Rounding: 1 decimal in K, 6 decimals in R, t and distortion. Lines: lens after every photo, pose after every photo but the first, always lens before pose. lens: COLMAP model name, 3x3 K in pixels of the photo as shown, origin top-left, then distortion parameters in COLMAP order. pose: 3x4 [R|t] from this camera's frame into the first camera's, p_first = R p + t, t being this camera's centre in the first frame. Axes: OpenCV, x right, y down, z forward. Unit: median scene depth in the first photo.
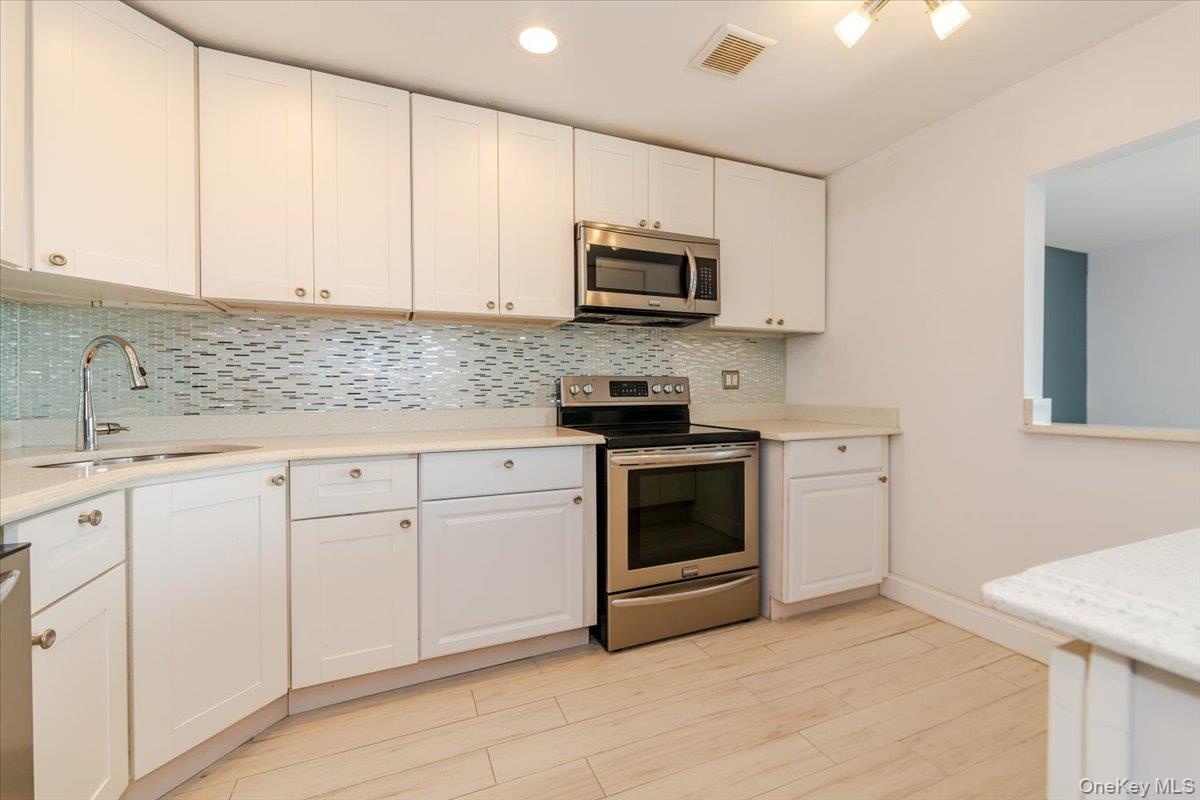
lens RADIAL K [[478.0, 0, 600.0], [0, 478.0, 400.0], [0, 0, 1]] dist [-0.000964, -0.000049]
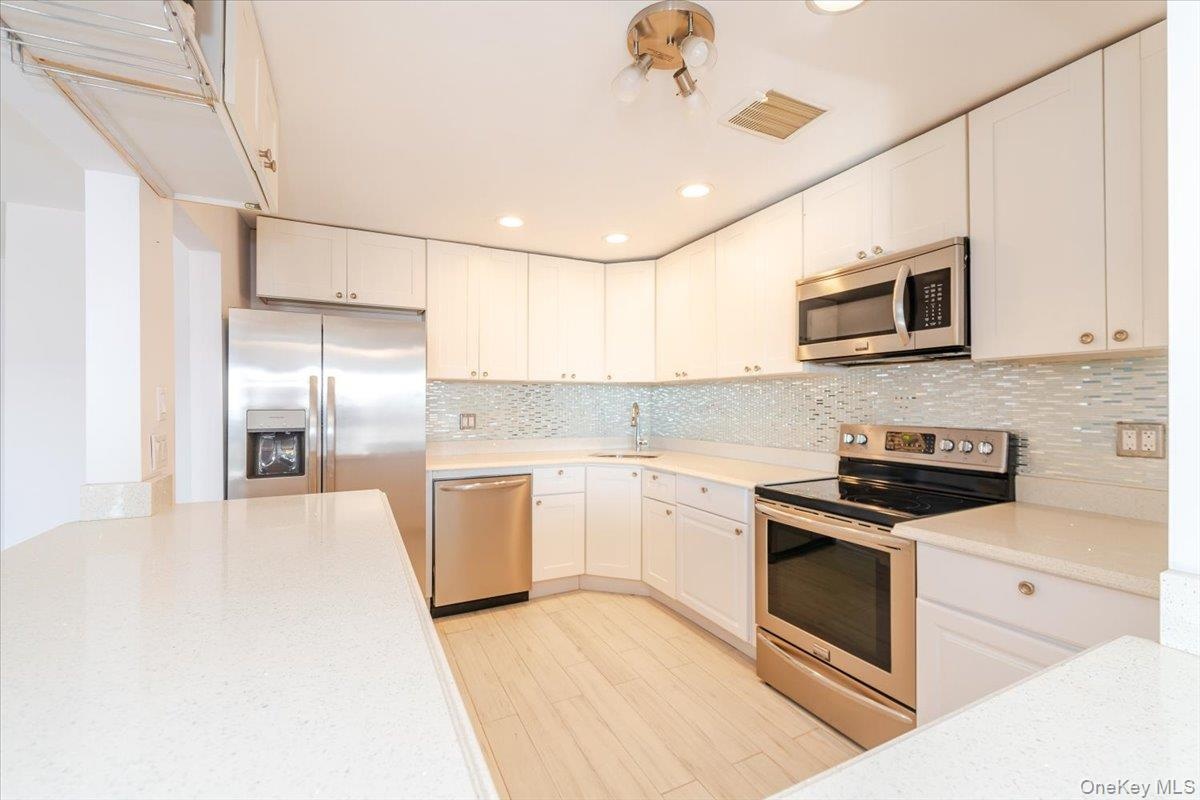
lens RADIAL K [[548.5, 0, 600.0], [0, 548.5, 400.0], [0, 0, 1]] dist [0.000089, 0.000082]
pose [[0.031019, 0.005049, -0.999506, 1.146173], [-0.011331, 0.999925, 0.004699, -0.109800], [0.999455, 0.011180, 0.031074, 0.519893]]
